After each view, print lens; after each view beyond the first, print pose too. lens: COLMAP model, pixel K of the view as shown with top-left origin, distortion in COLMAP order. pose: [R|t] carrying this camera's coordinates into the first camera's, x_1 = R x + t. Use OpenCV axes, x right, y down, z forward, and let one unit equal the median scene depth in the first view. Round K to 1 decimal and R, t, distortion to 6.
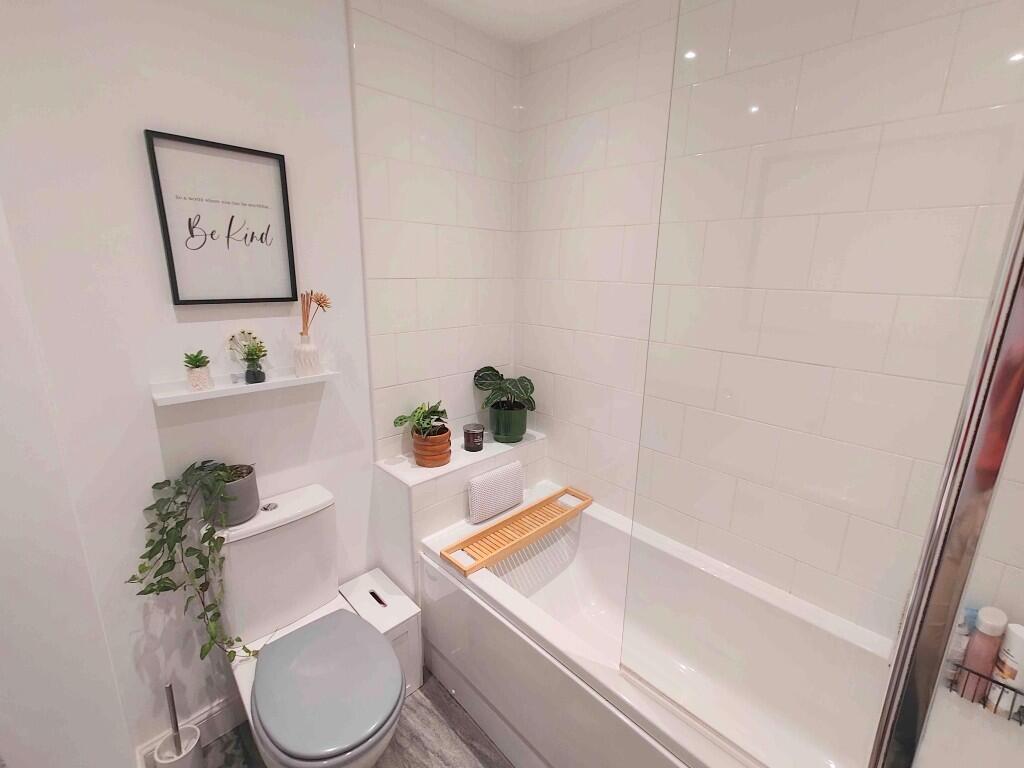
lens RADIAL K [[452.9, 0, 510.9], [0, 452.9, 378.9], [0, 0, 1]] dist [0.012471, -0.000983]
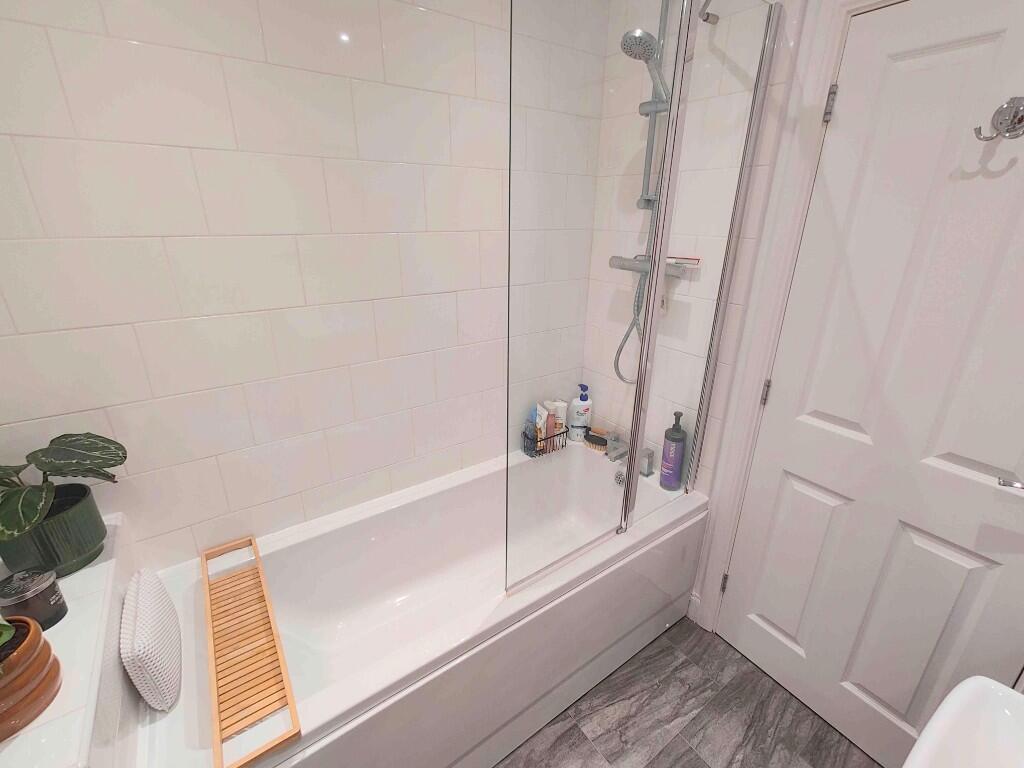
lens RADIAL K [[452.9, 0, 510.9], [0, 452.9, 378.9], [0, 0, 1]] dist [0.012471, -0.000983]
pose [[0.183208, -0.356699, 0.916079, -0.354652], [0.242848, 0.919393, 0.309421, -0.107852], [-0.952607, 0.165780, 0.255064, 0.384676]]
